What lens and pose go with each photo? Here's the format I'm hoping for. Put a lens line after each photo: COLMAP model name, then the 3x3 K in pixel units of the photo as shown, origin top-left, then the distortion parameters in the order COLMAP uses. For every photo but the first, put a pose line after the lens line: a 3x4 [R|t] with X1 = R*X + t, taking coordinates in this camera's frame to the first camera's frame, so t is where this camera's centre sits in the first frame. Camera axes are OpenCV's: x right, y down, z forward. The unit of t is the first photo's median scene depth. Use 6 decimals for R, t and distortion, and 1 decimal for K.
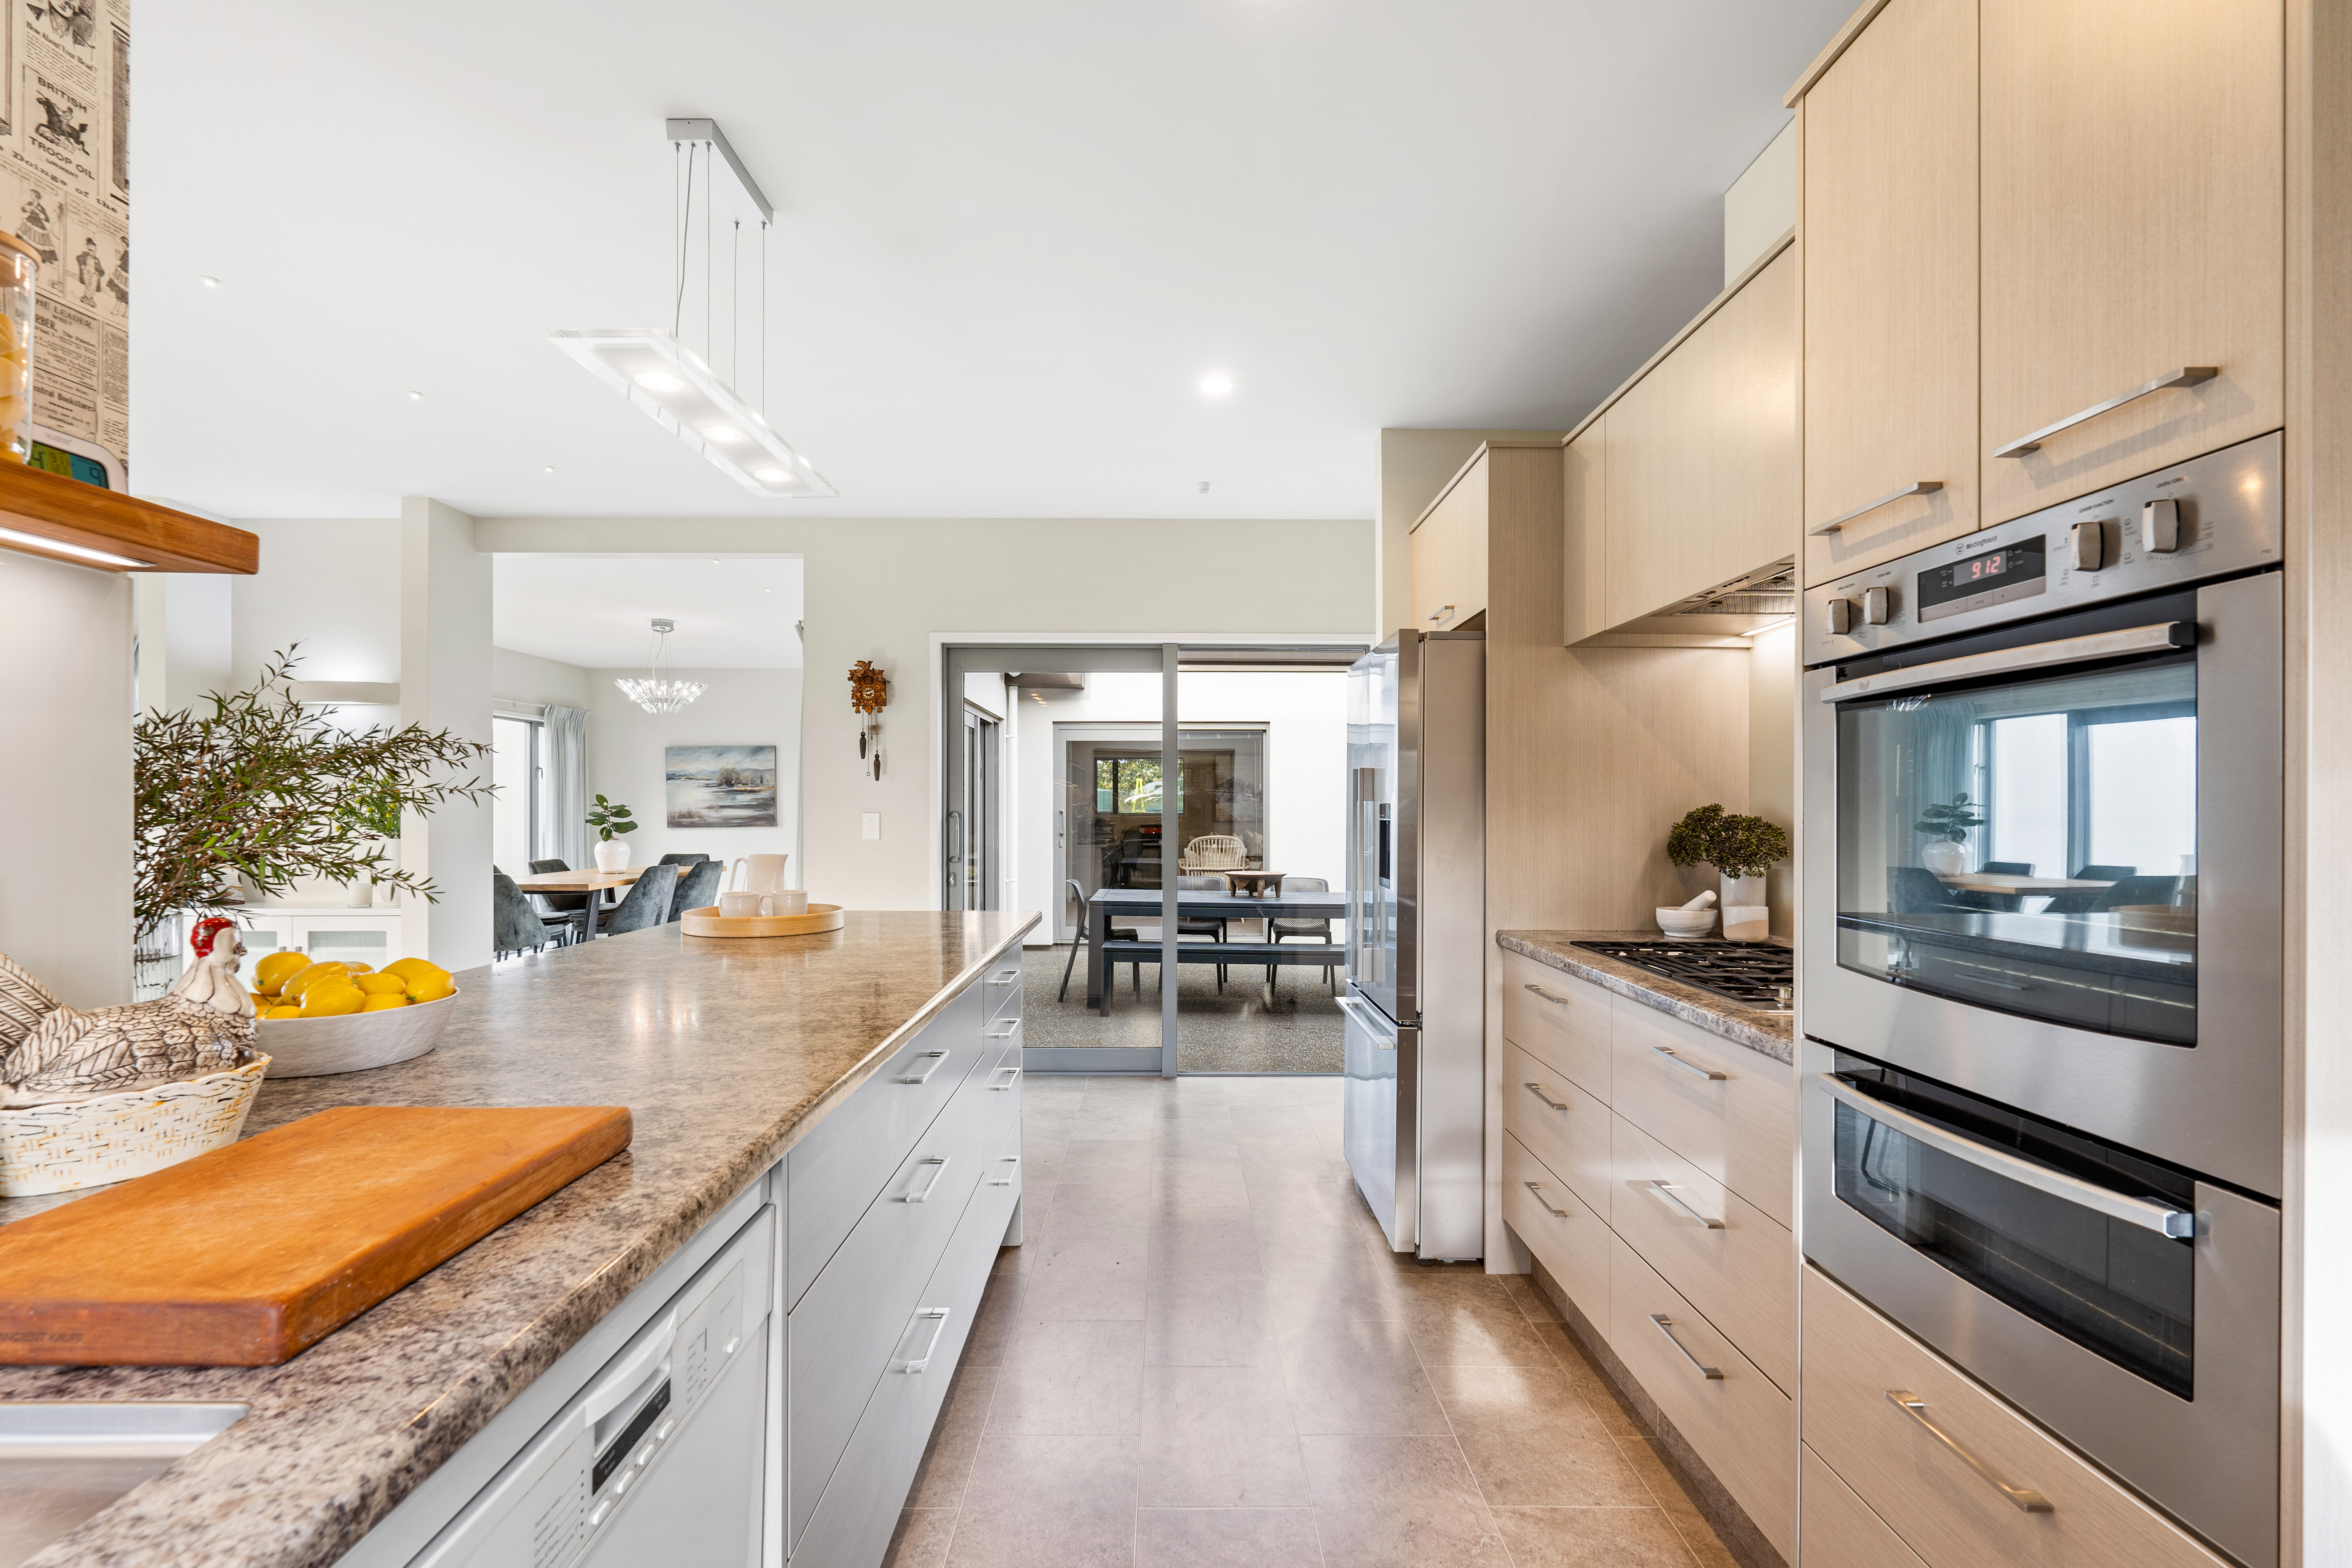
lens RADIAL K [[1054.1, 0, 1182.3], [0, 1054.1, 798.1], [0, 0, 1]] dist [-0.000721, -0.000330]
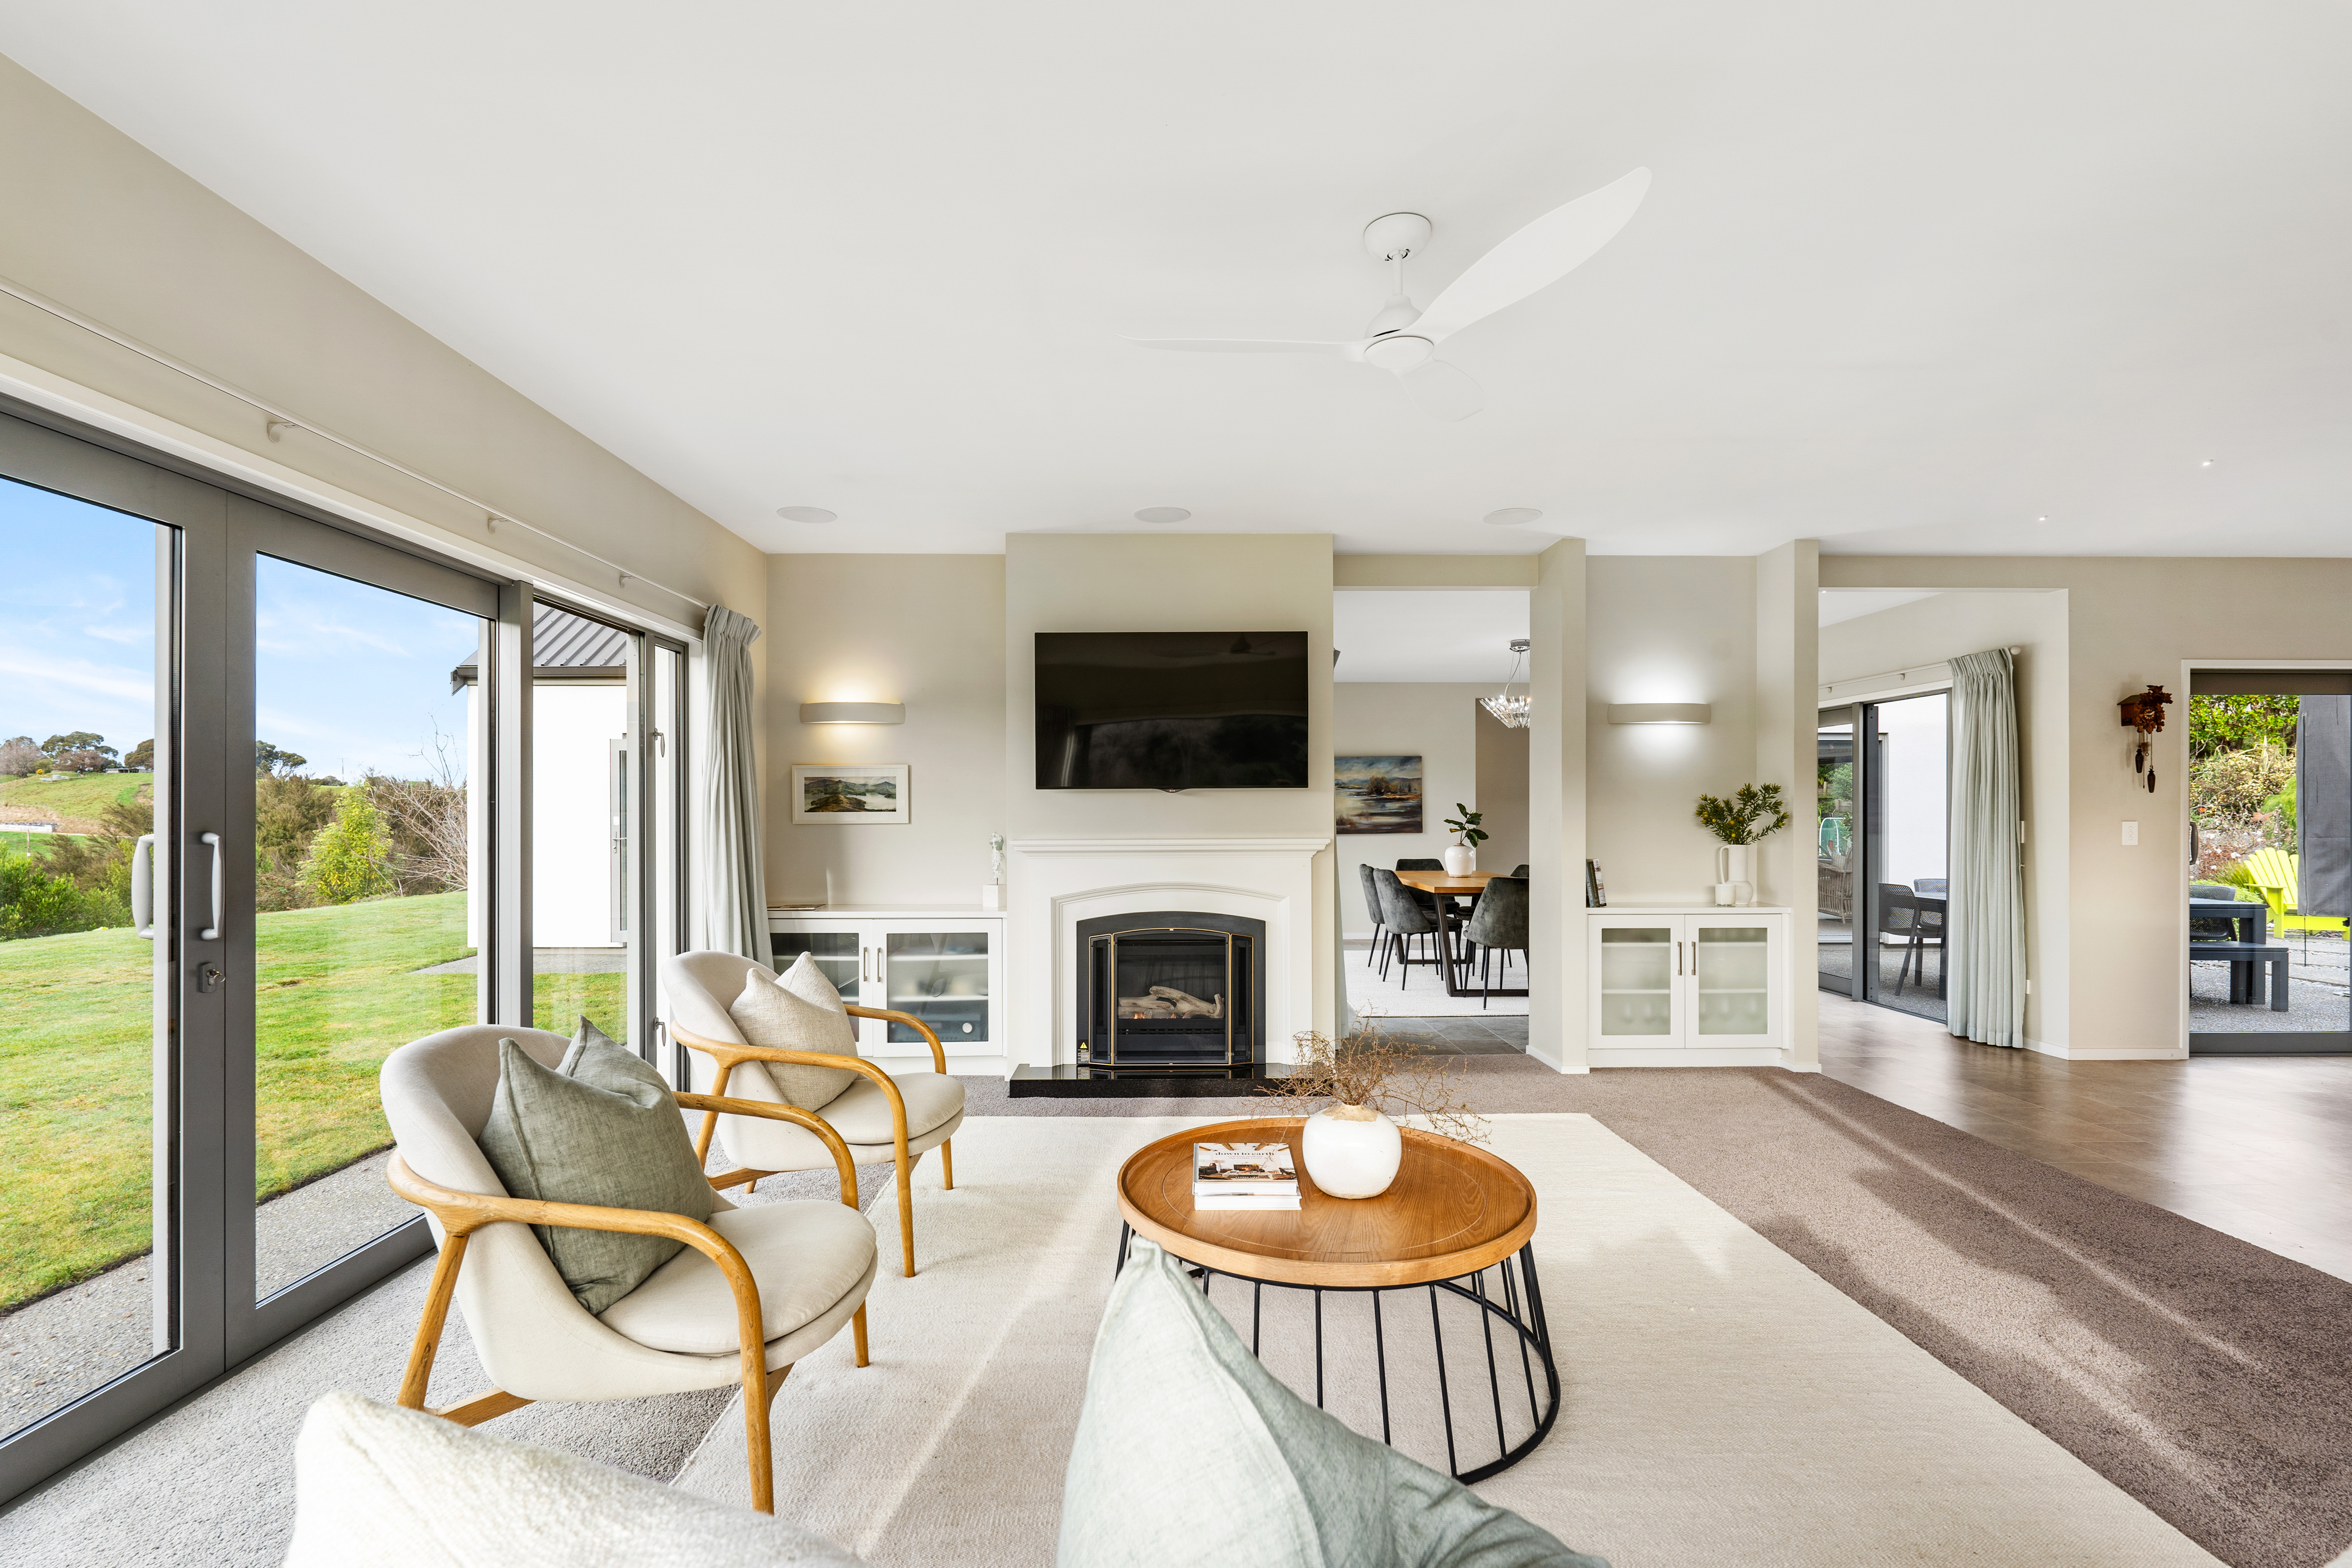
lens RADIAL K [[1054.1, 0, 1182.3], [0, 1054.1, 798.1], [0, 0, 1]] dist [-0.000721, -0.000330]
pose [[0.999988, 0.001312, 0.004648, -0.834993], [-0.001291, 0.999989, -0.004596, -0.003388], [-0.004654, 0.004590, 0.999979, -0.066484]]
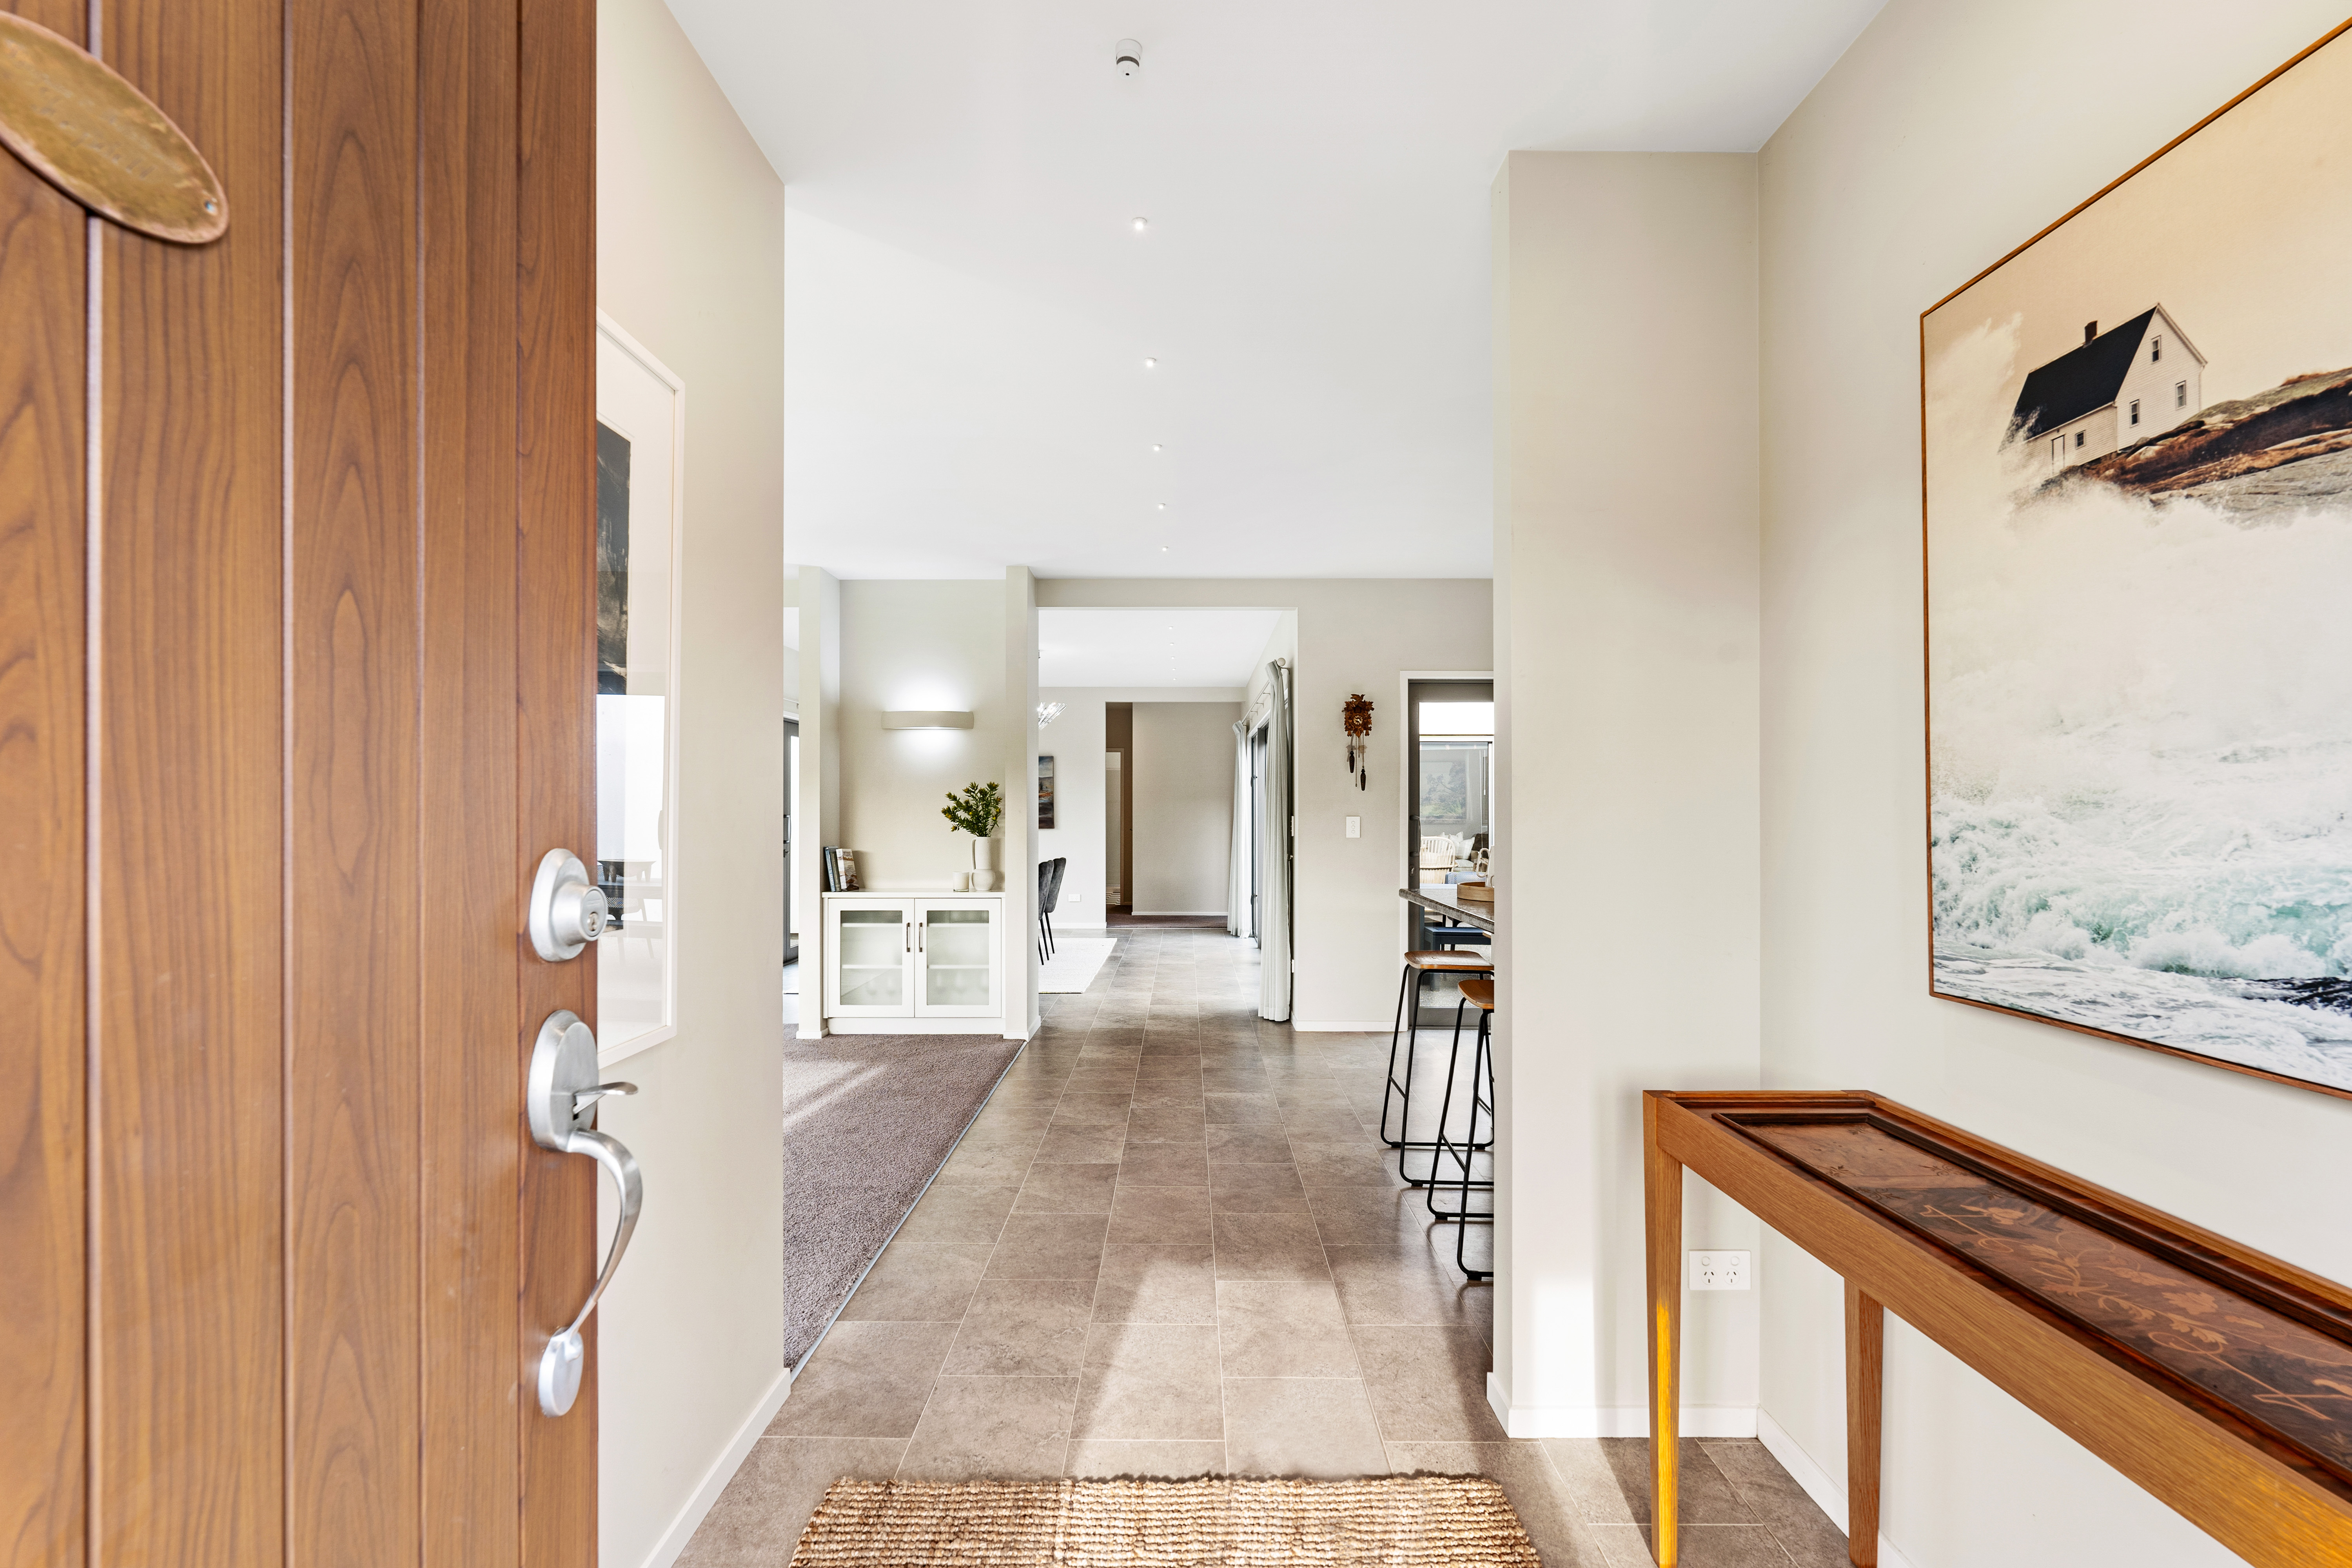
lens RADIAL K [[1054.1, 0, 1182.3], [0, 1054.1, 798.1], [0, 0, 1]] dist [-0.000721, -0.000330]
pose [[0.999969, 0.000595, 0.007897, -0.325162], [-0.000586, 0.999999, -0.001133, -0.003871], [-0.007898, 0.001128, 0.999968, -0.152865]]
